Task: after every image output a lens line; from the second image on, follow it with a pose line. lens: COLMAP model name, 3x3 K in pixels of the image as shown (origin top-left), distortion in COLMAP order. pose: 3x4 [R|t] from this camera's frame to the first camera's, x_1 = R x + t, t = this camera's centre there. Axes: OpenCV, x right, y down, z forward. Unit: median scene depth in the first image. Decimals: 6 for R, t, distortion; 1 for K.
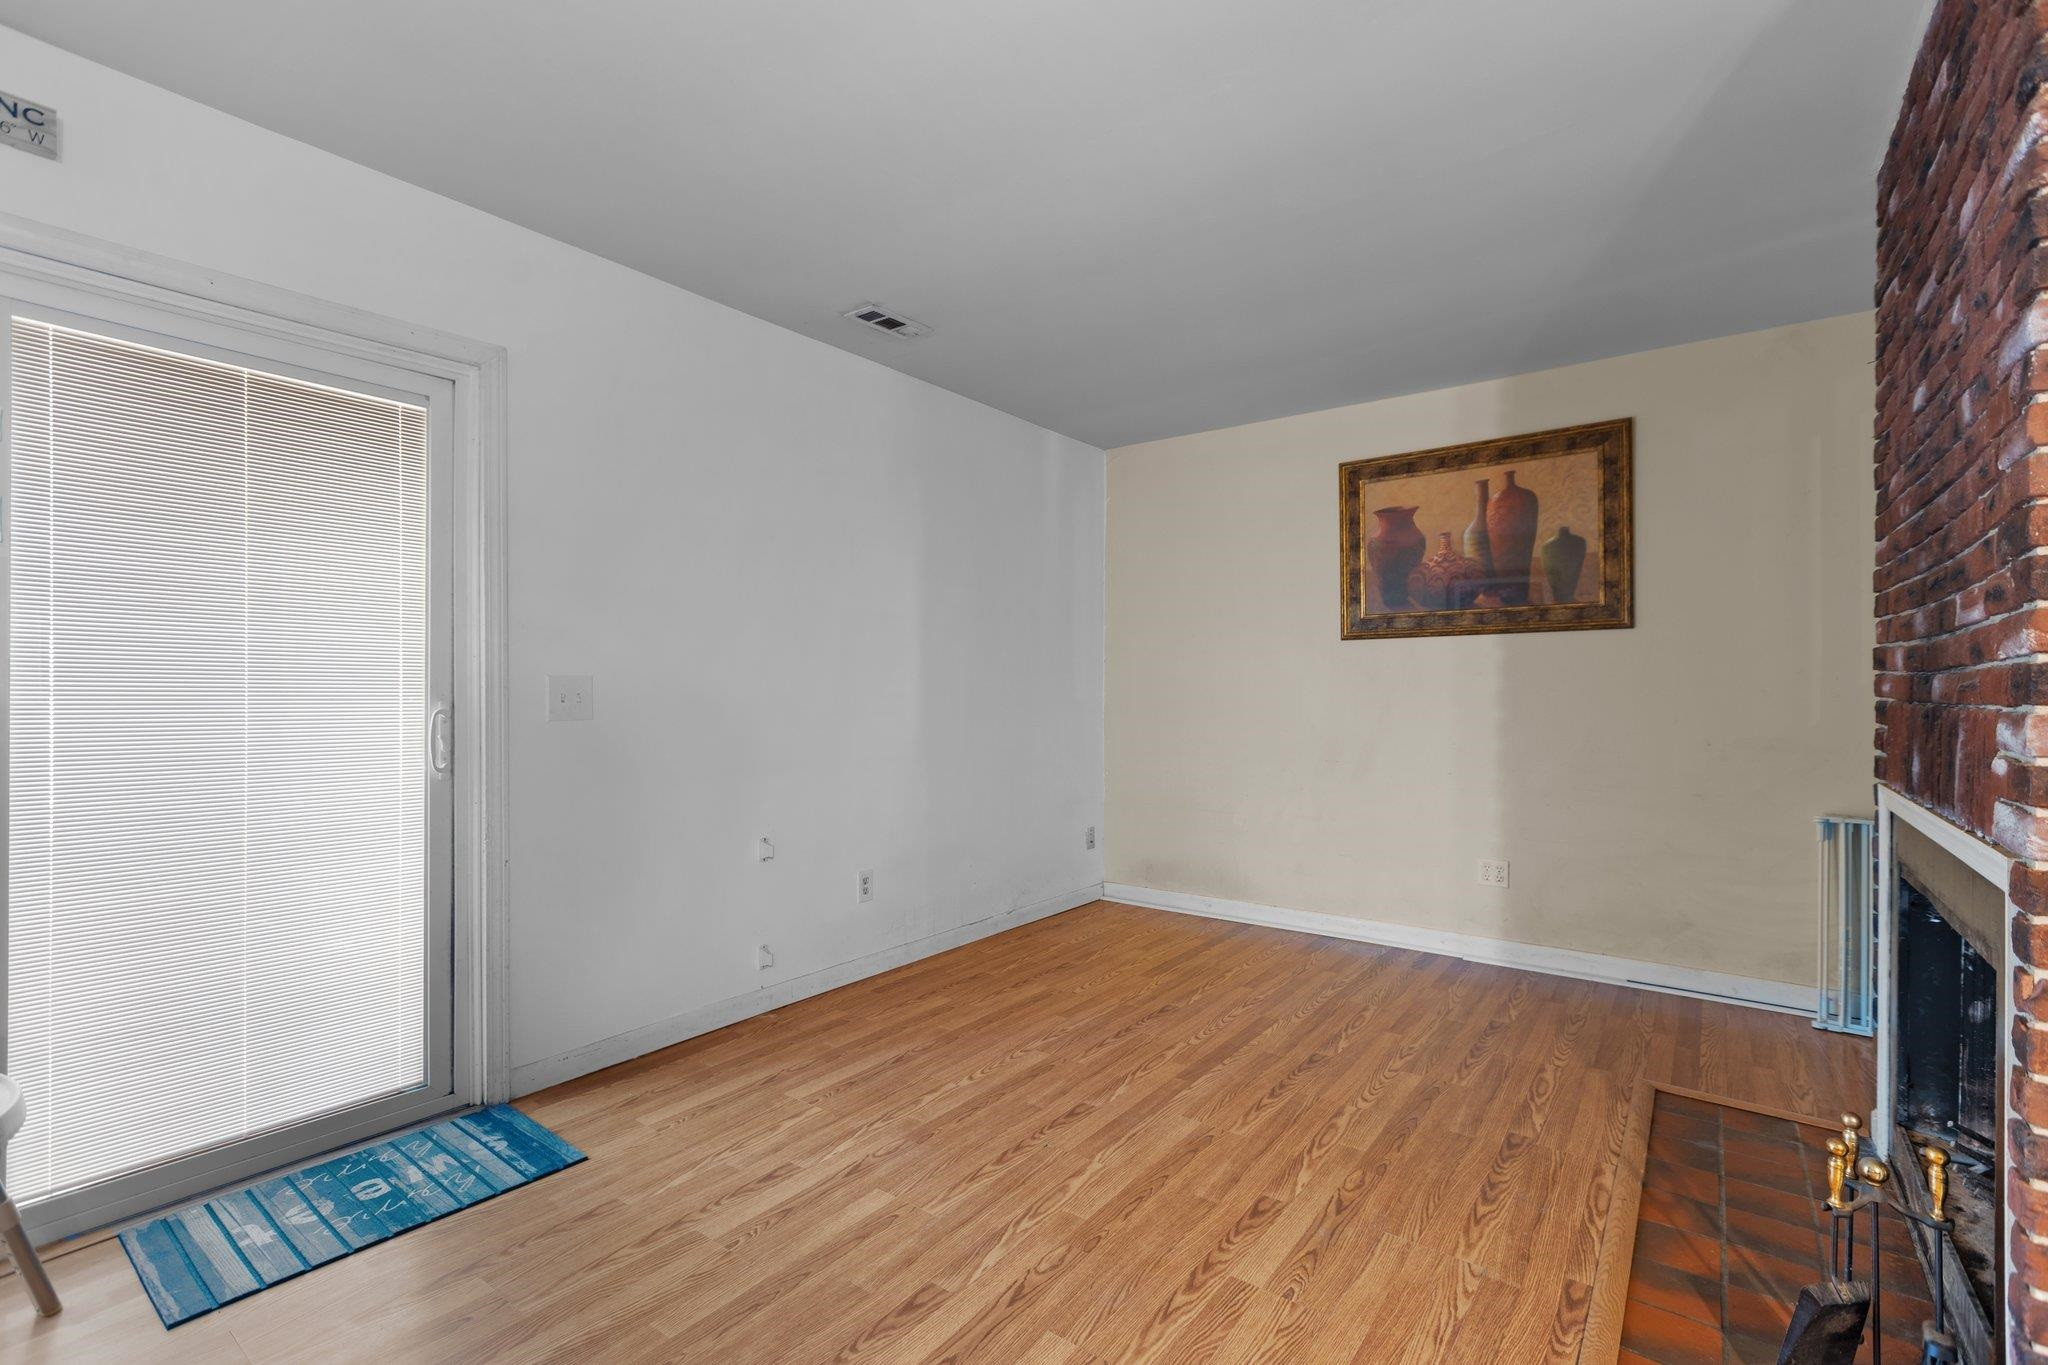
lens RADIAL K [[918.7, 0, 1024.0], [0, 918.7, 682.5], [0, 0, 1]] dist [-0.000761, -0.000242]
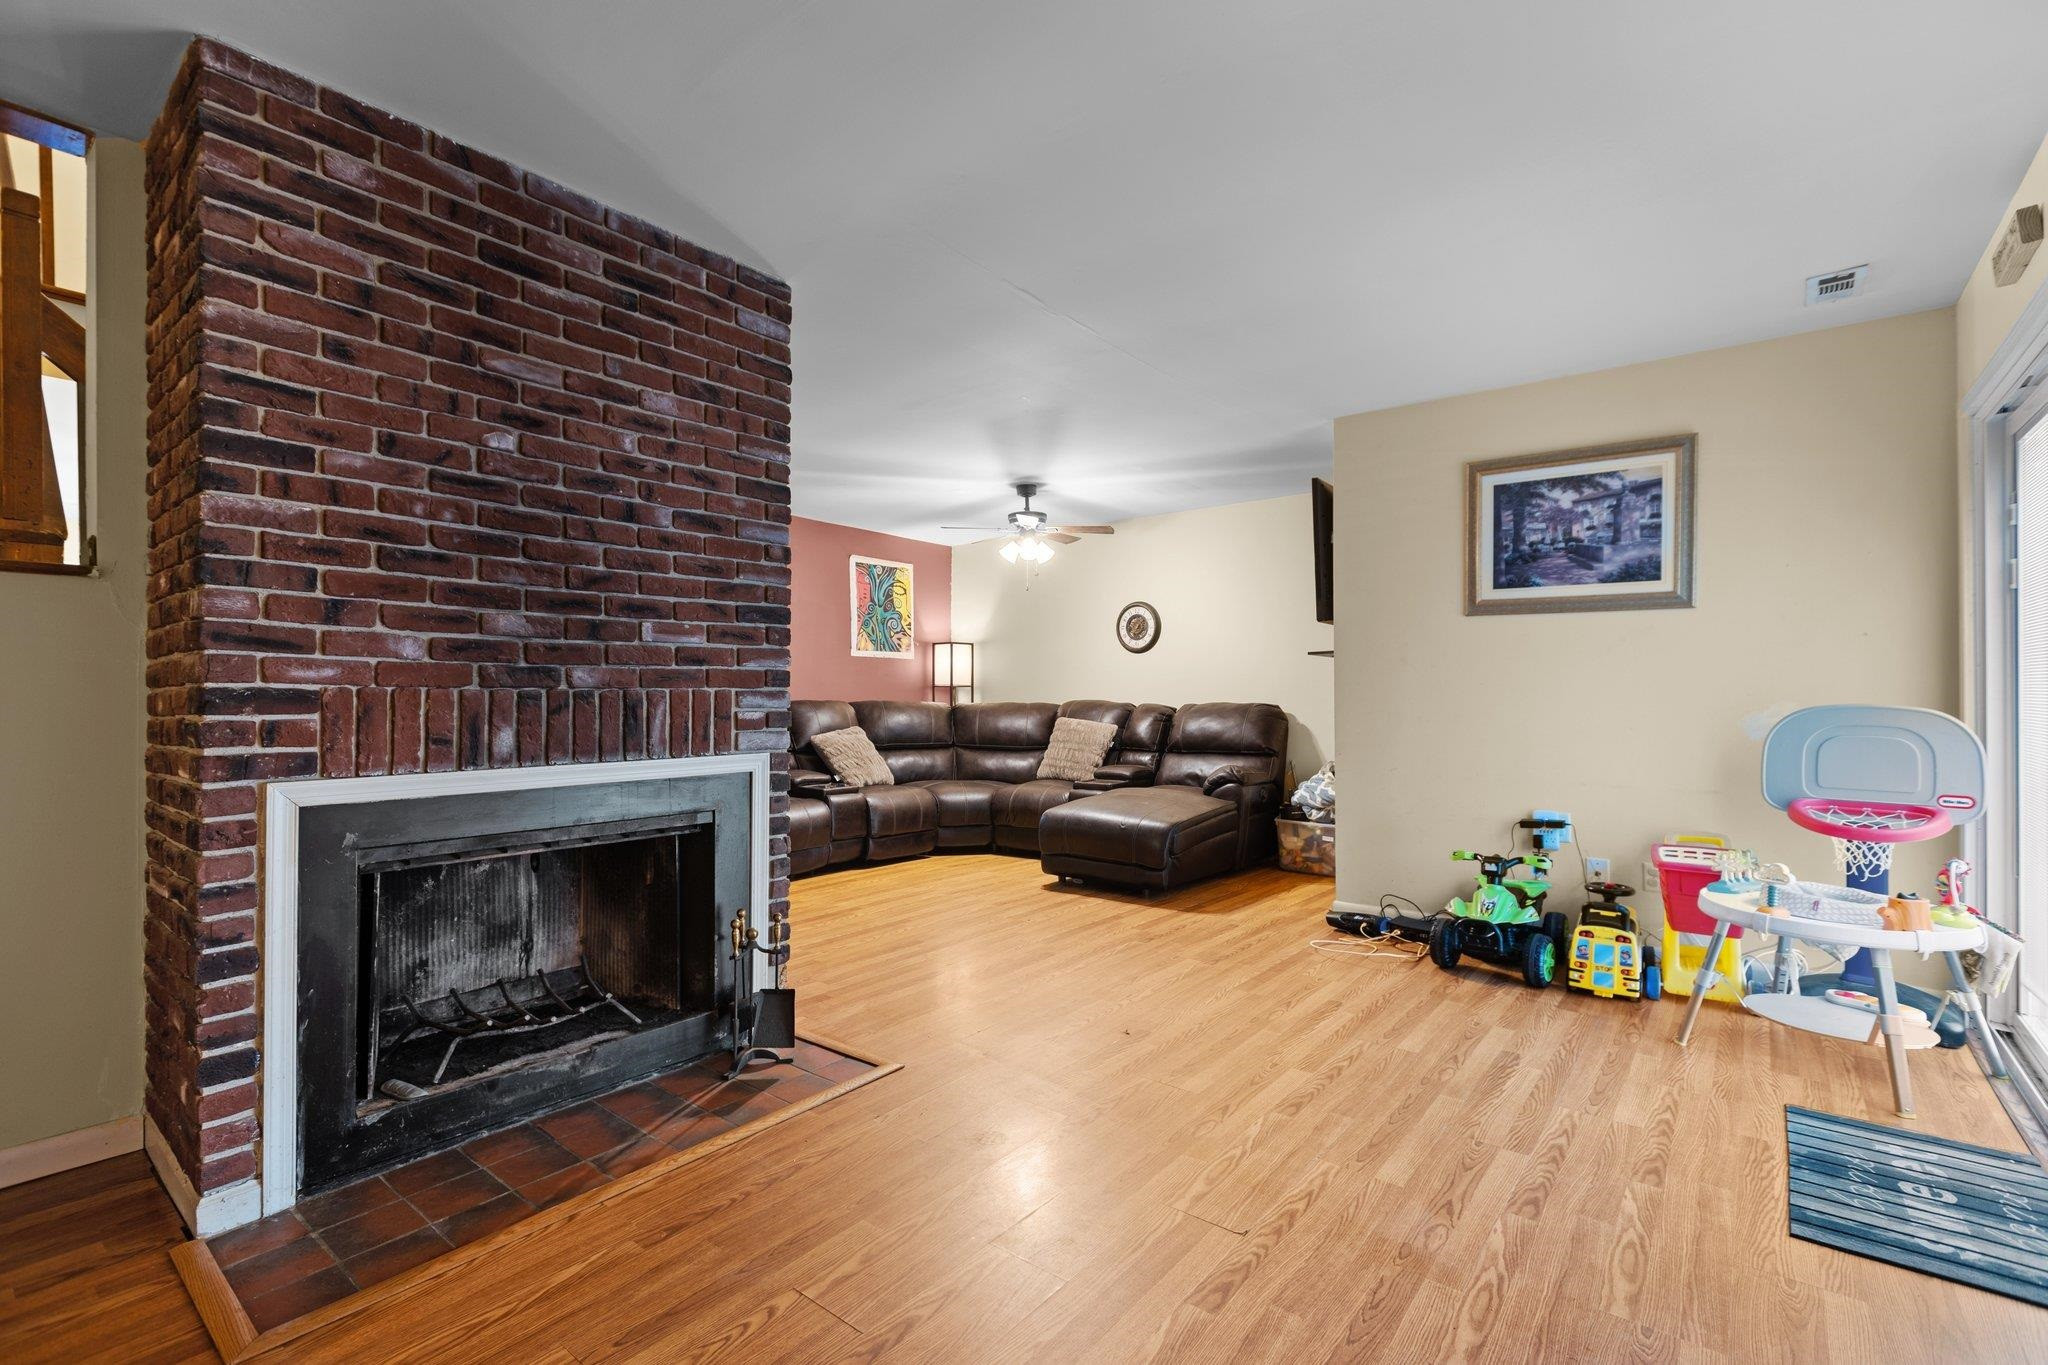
lens RADIAL K [[918.7, 0, 1024.0], [0, 918.7, 682.5], [0, 0, 1]] dist [-0.000761, -0.000242]
pose [[-0.999650, -0.002089, 0.026385, 0.215680], [-0.002411, 0.999923, -0.012180, 0.027534], [-0.026358, -0.012239, -0.999578, 1.974916]]
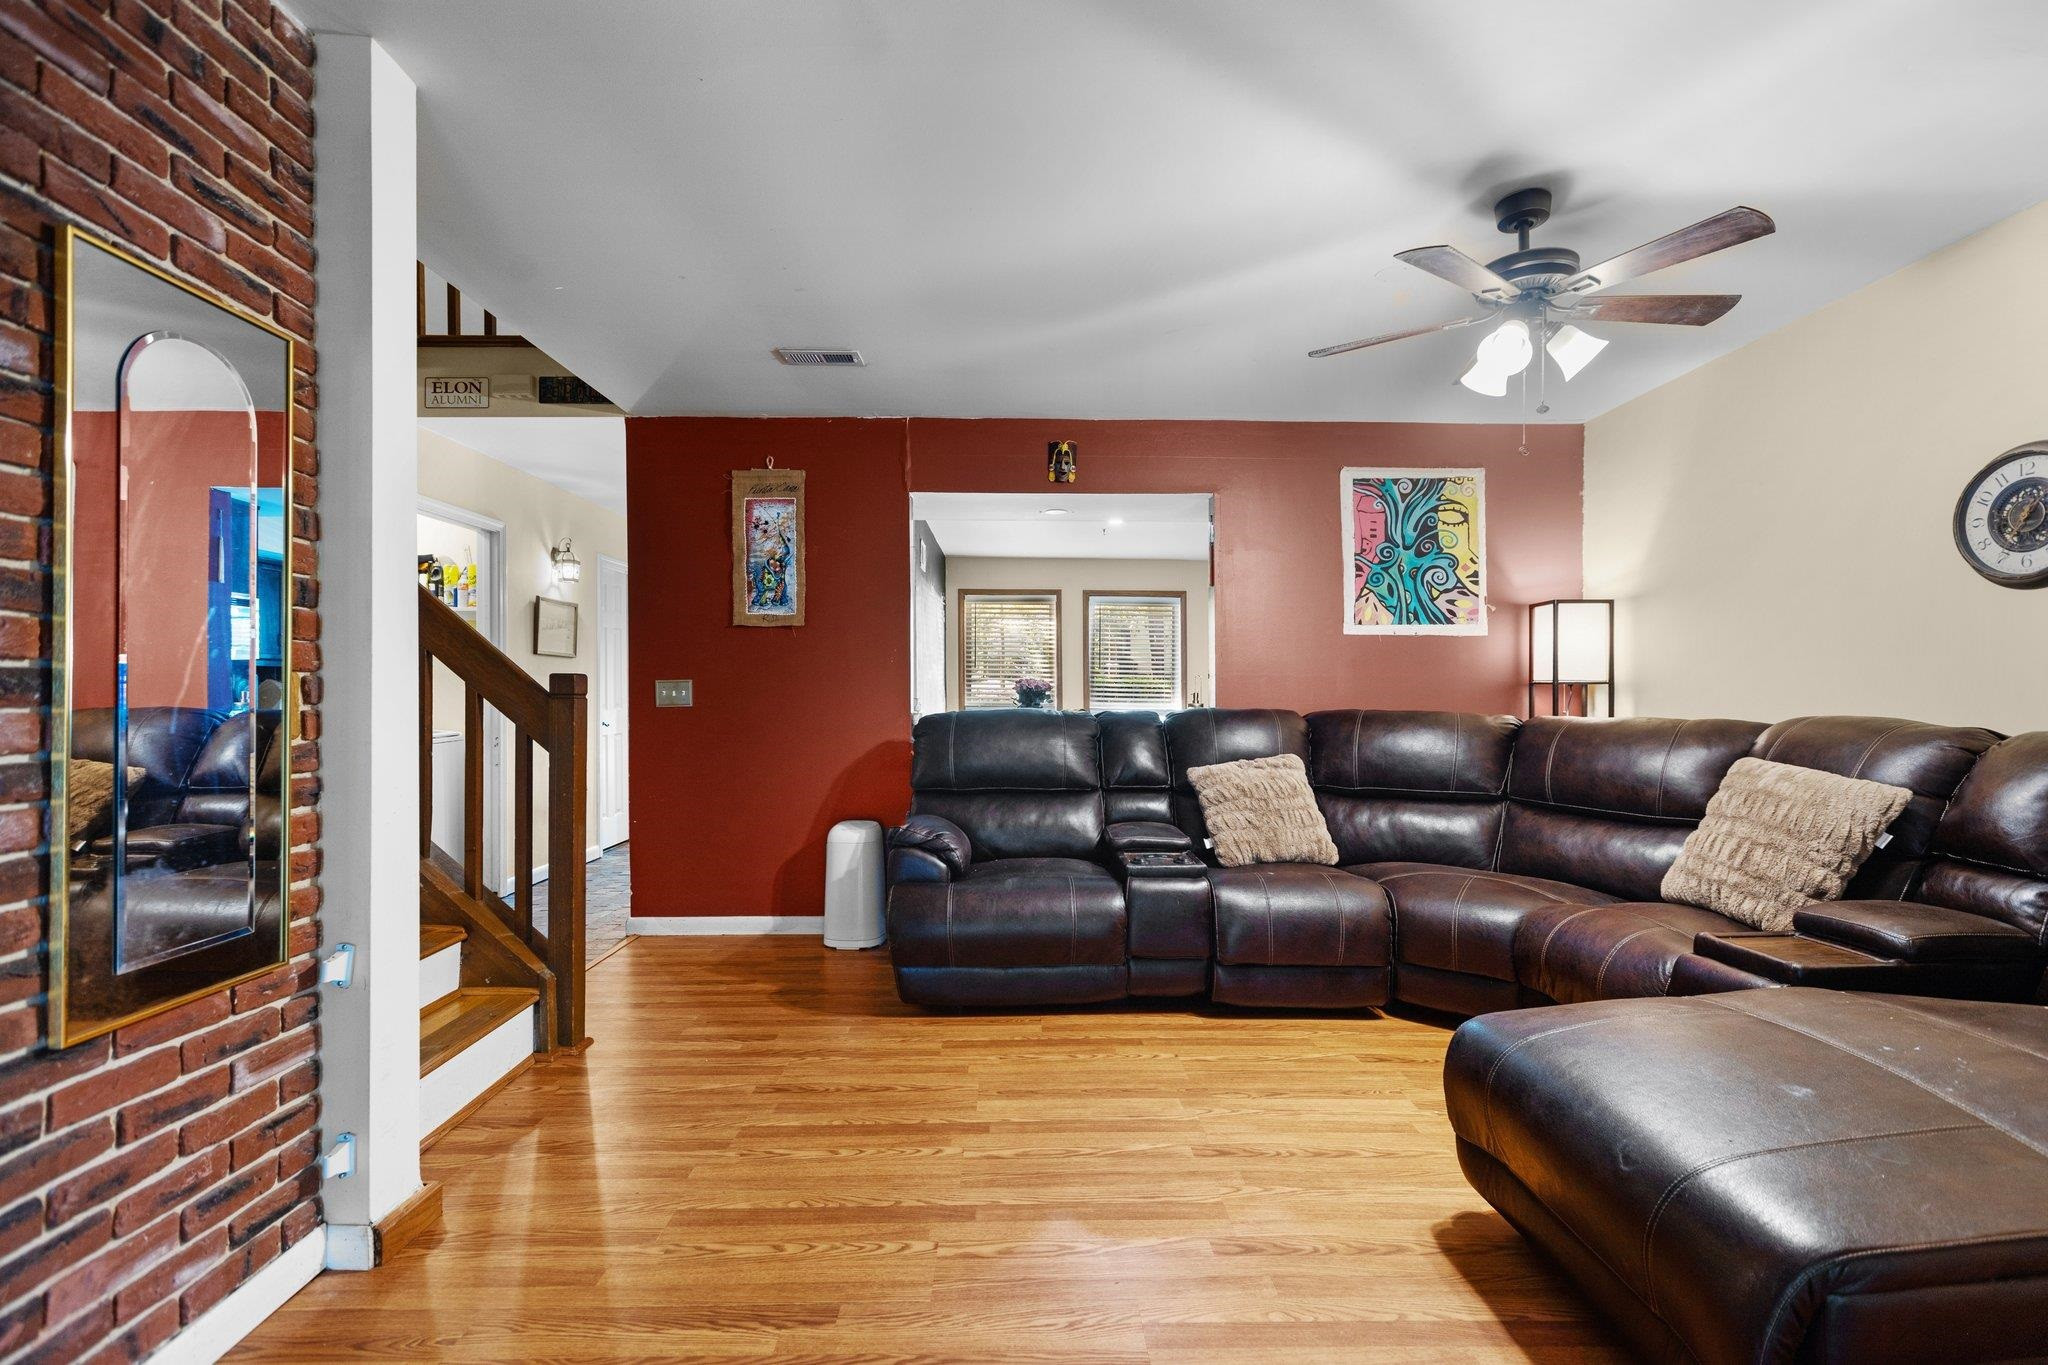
lens RADIAL K [[918.7, 0, 1024.0], [0, 918.7, 682.5], [0, 0, 1]] dist [-0.000761, -0.000242]
pose [[-0.609401, 0.004235, 0.792851, 0.196109], [-0.003642, 0.999960, -0.008141, 0.027026], [-0.792853, -0.007848, -0.609362, 1.908579]]
